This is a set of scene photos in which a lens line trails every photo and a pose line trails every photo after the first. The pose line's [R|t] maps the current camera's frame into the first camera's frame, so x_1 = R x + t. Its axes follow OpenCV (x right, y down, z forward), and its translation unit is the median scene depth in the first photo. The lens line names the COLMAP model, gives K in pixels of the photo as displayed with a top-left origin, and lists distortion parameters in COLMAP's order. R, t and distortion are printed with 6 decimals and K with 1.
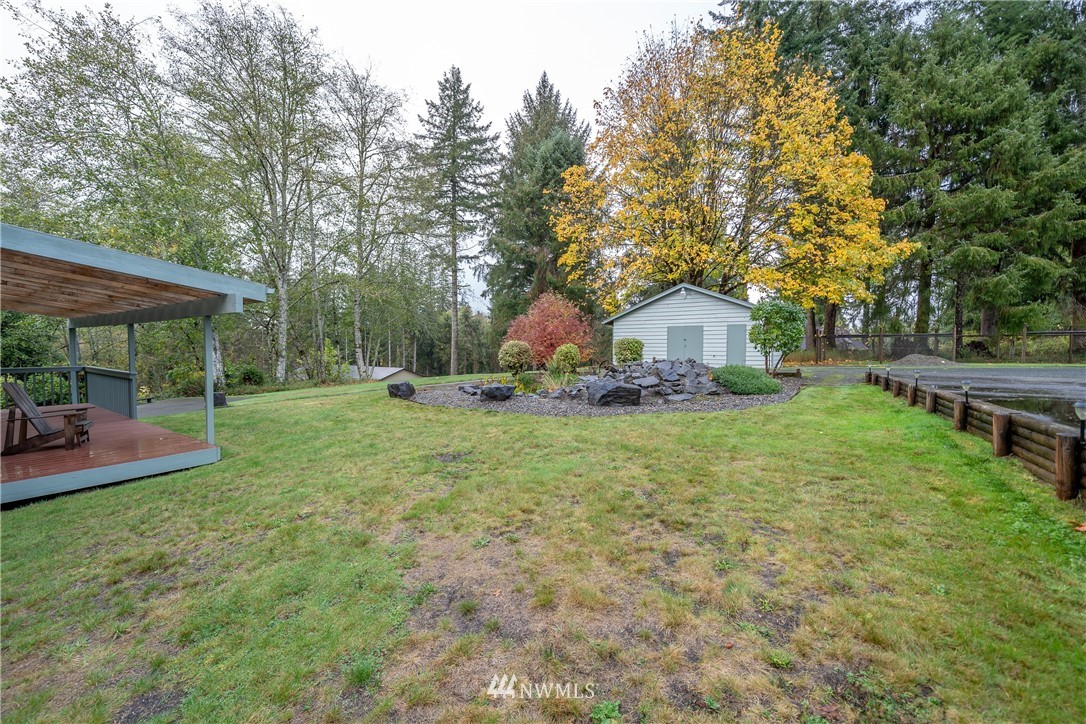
lens RADIAL K [[429.7, 0, 538.3], [0, 429.7, 362.6], [0, 0, 1]] dist [0.000069, 0.000499]
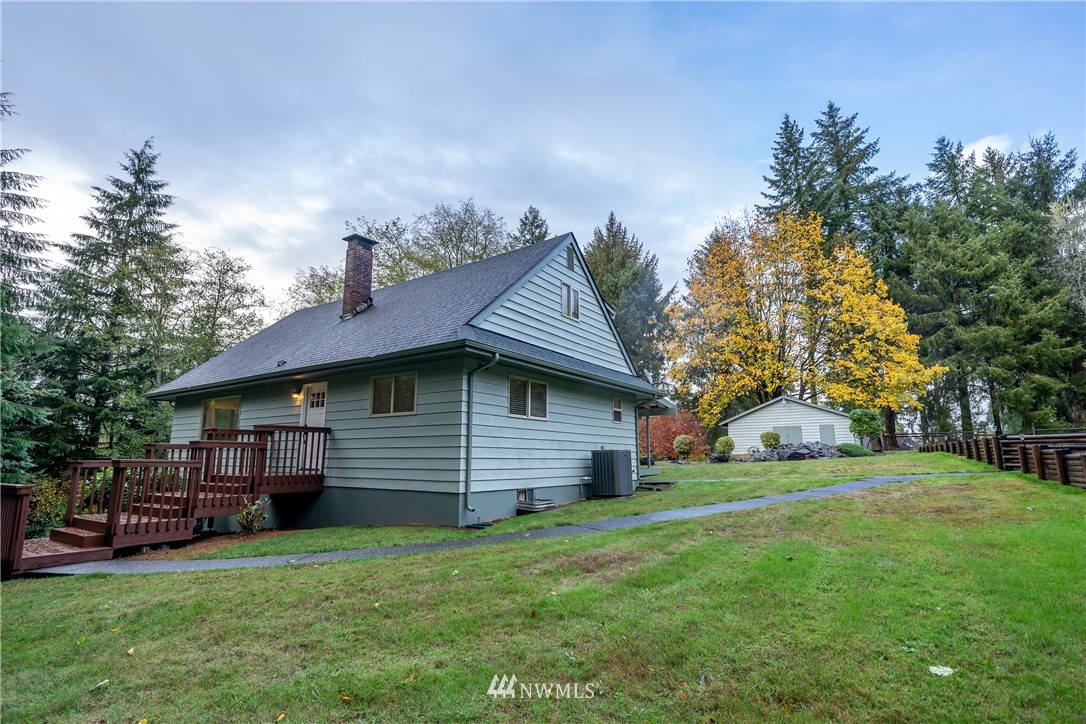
lens RADIAL K [[491.7, 0, 547.2], [0, 491.7, 365.6], [0, 0, 1]] dist [-0.001442, -0.000710]
pose [[0.999984, -0.000011, -0.005699, -0.356513], [-0.001250, 0.975227, -0.221202, 0.063725], [0.005560, 0.221205, 0.975211, -0.496168]]
